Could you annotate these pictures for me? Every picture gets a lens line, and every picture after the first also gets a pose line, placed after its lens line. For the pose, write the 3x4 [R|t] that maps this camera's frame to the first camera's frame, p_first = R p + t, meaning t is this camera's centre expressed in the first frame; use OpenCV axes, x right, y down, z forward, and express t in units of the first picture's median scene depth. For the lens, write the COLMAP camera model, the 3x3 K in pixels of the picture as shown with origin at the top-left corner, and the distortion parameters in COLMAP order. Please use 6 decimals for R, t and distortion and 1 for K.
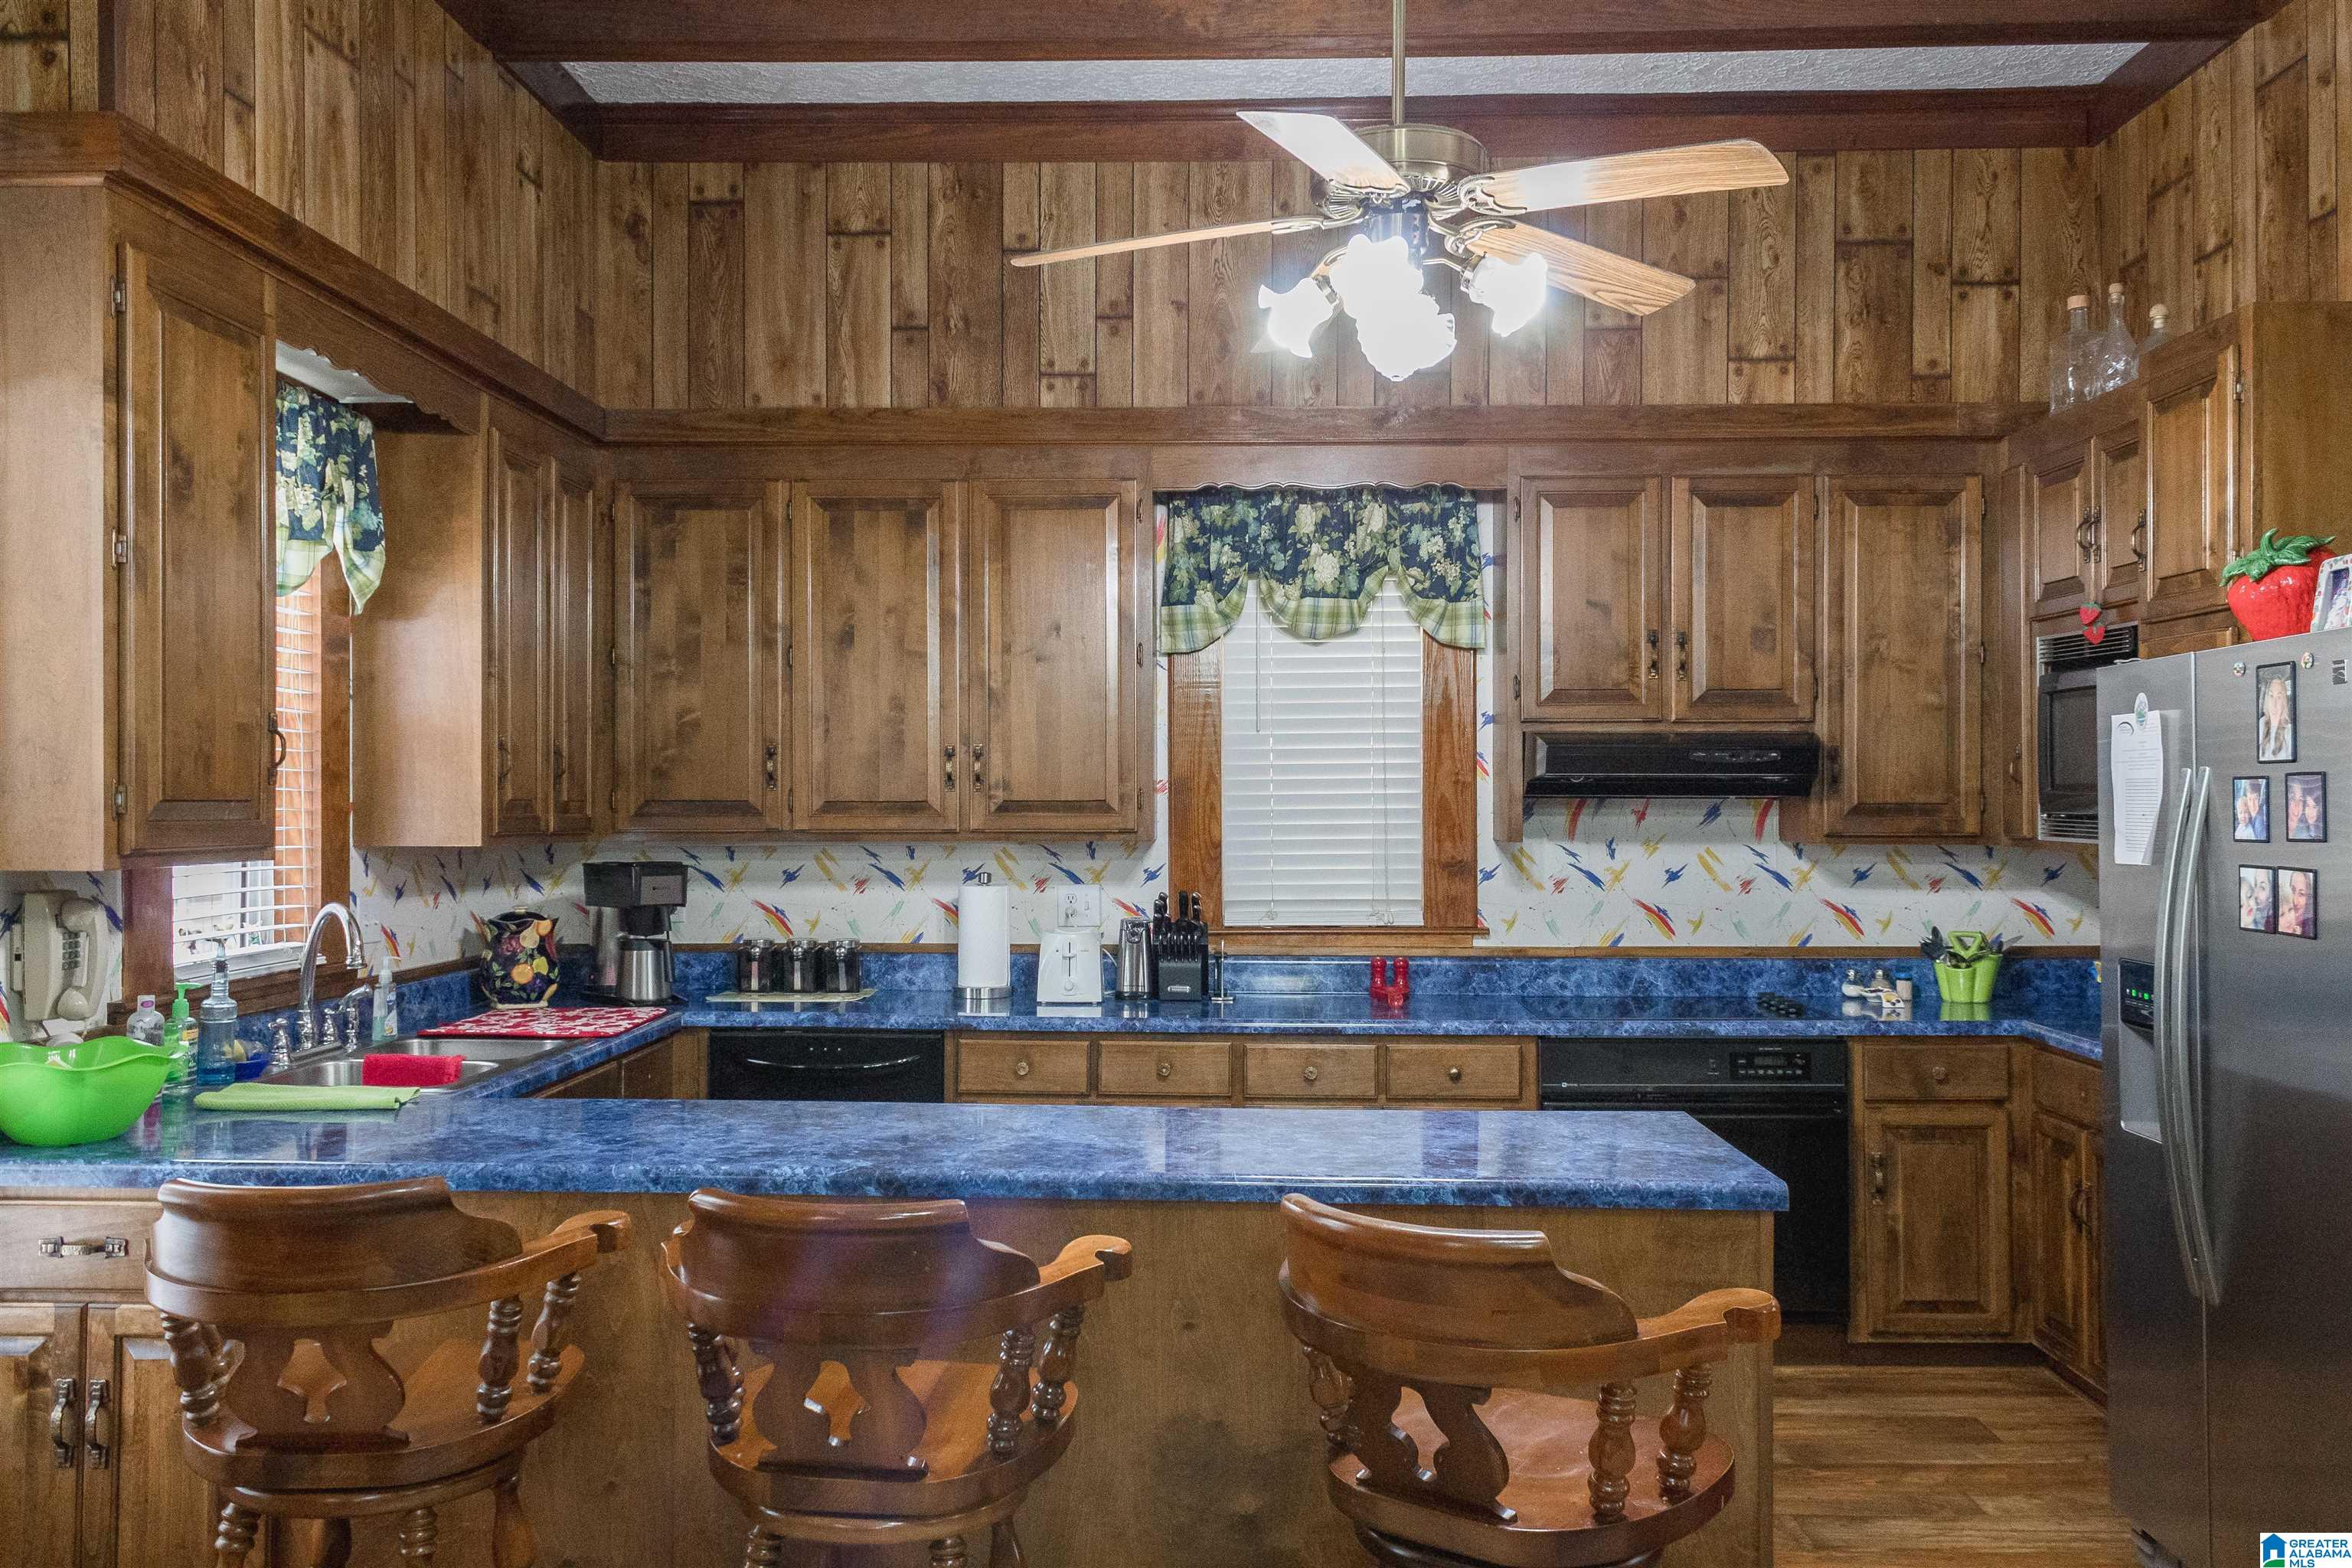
lens RADIAL K [[1973.9, 0, 1173.2], [0, 1973.9, 794.1], [0, 0, 1]] dist [0.017880, -0.019253]
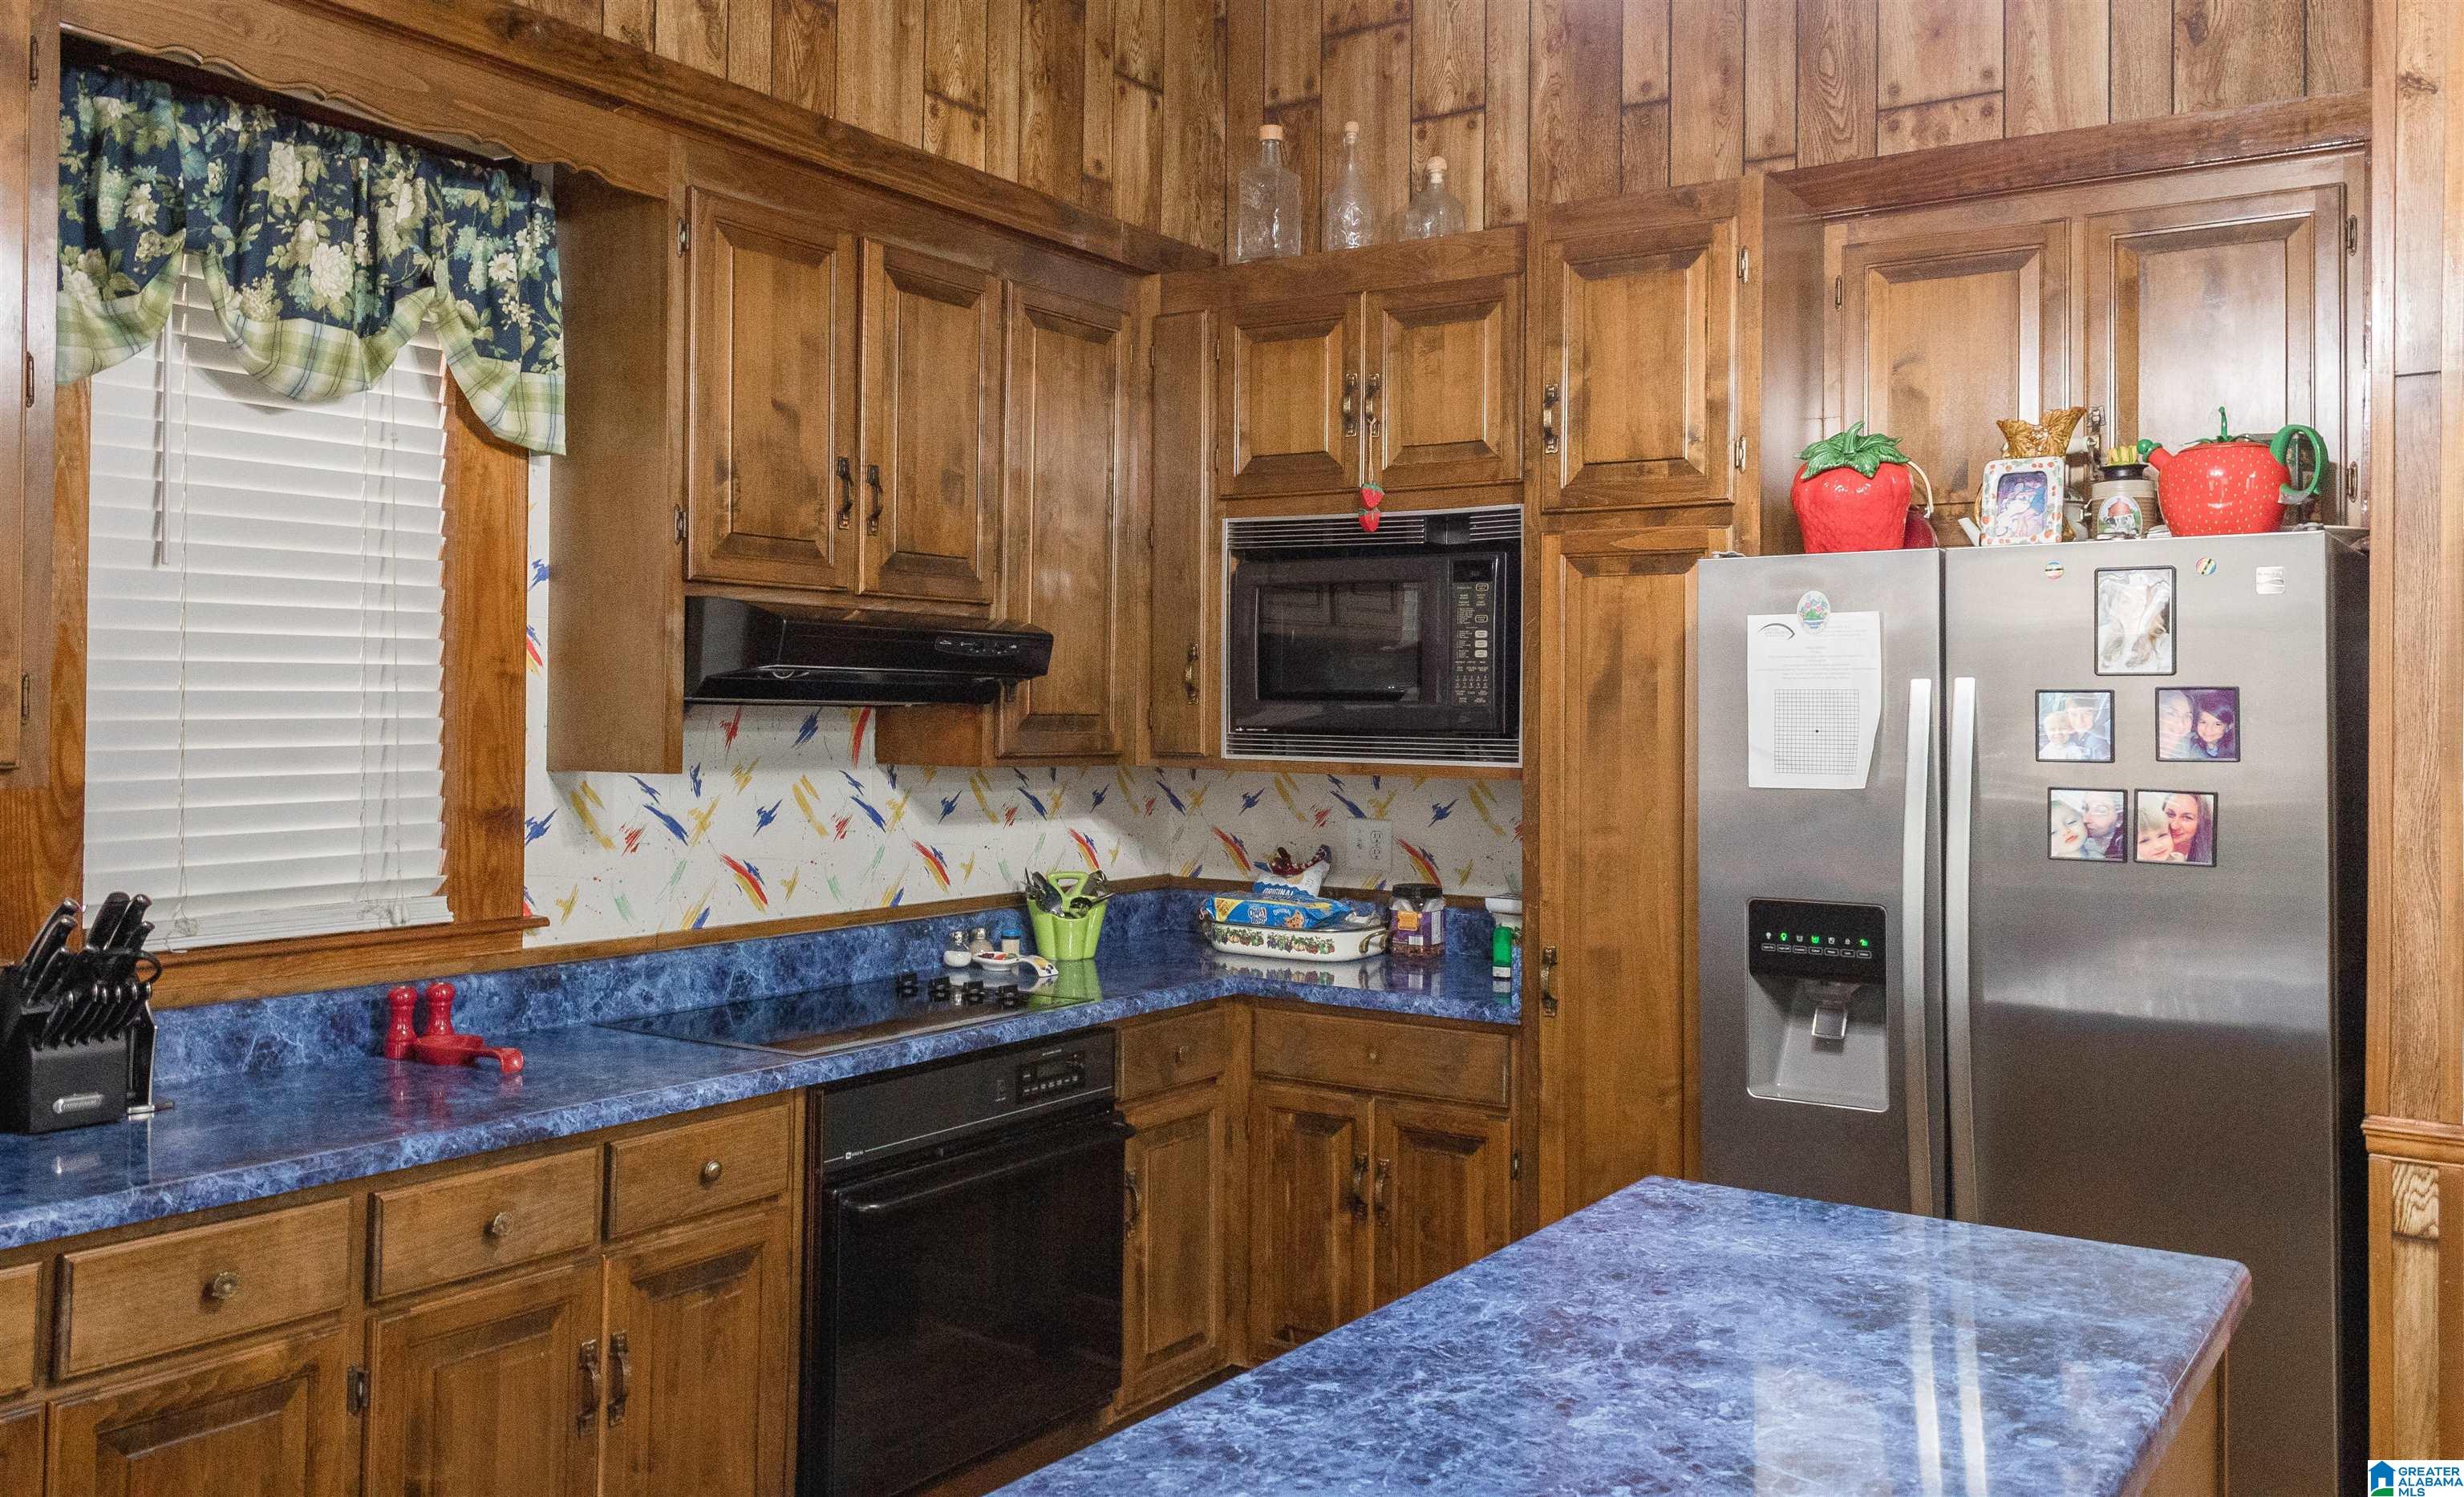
lens RADIAL K [[1998.0, 0, 1252.8], [0, 1998.0, 680.8], [0, 0, 1]] dist [0.047092, -0.025497]
pose [[0.519393, 0.019168, 0.854321, -0.259907], [-0.009922, 0.999816, -0.016400, 0.003581], [-0.854478, 0.000042, 0.519487, 0.501552]]
